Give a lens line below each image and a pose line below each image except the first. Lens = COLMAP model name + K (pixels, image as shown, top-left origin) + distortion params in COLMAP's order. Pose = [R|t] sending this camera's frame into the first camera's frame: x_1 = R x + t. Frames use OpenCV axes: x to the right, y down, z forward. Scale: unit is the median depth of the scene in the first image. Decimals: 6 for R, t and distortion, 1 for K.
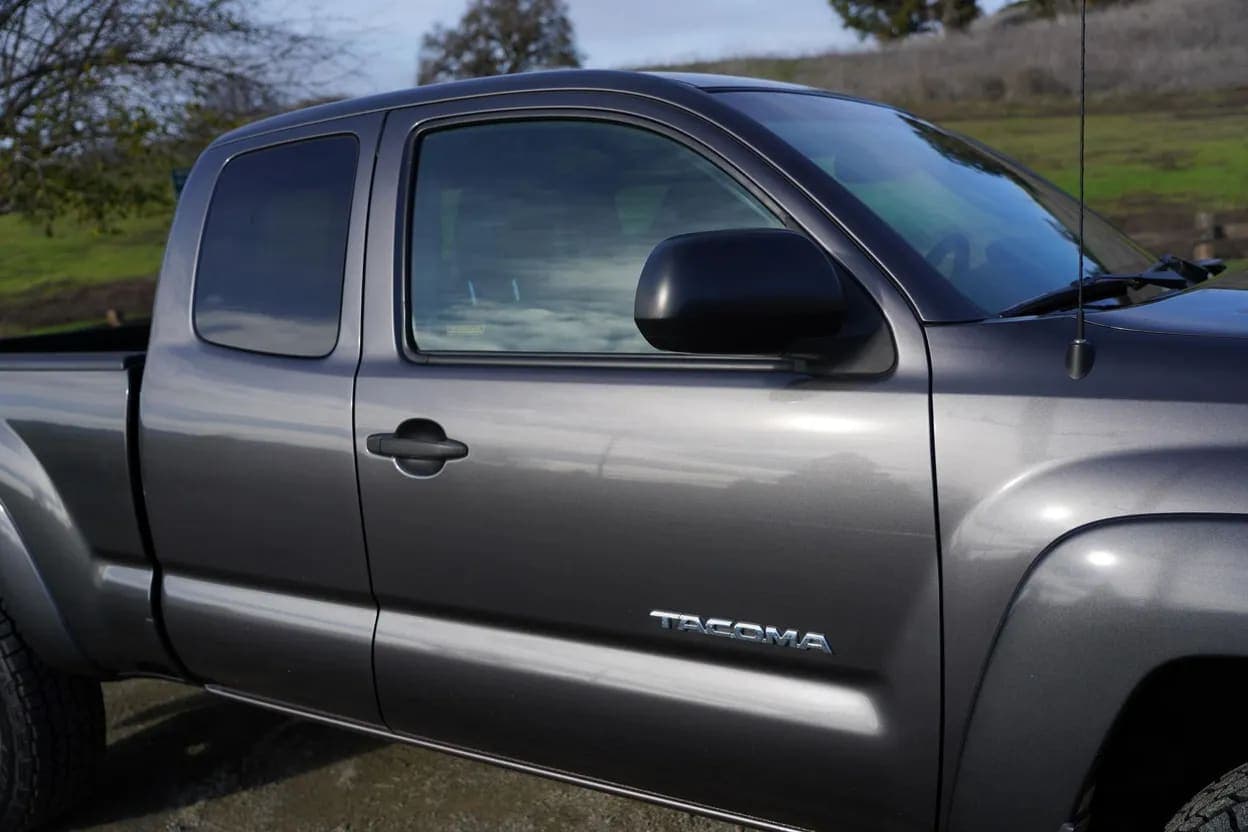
lens RADIAL K [[1122.7, 0, 624.5], [0, 1122.7, 384.8], [0, 0, 1]] dist [0.079951, 0.001197]
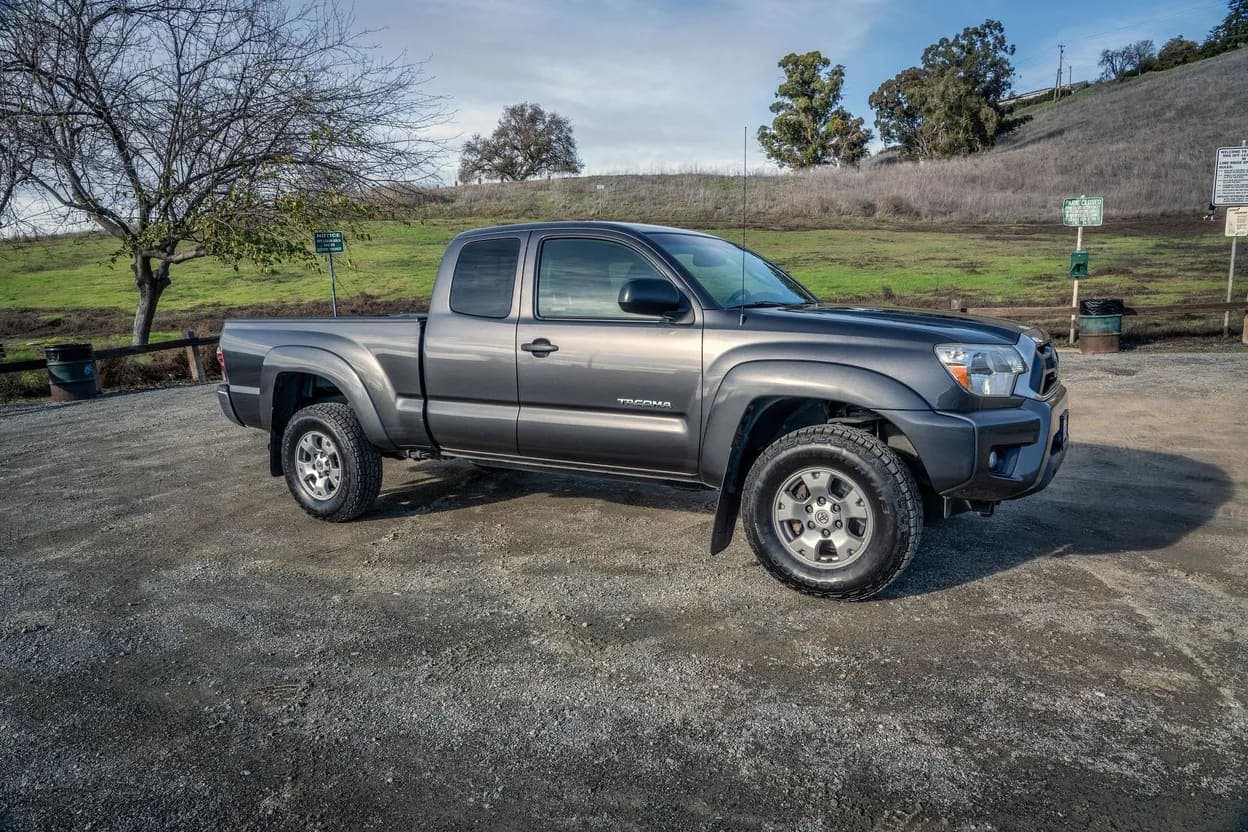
lens RADIAL K [[869.5, 0, 624.0], [0, 869.5, 386.8], [0, 0, 1]] dist [0.005576, 0.003222]
pose [[0.997936, 0.056151, 0.031161, -0.002751], [-0.055205, 0.998011, -0.030436, 0.018434], [-0.032808, 0.028653, 0.999051, -0.107826]]
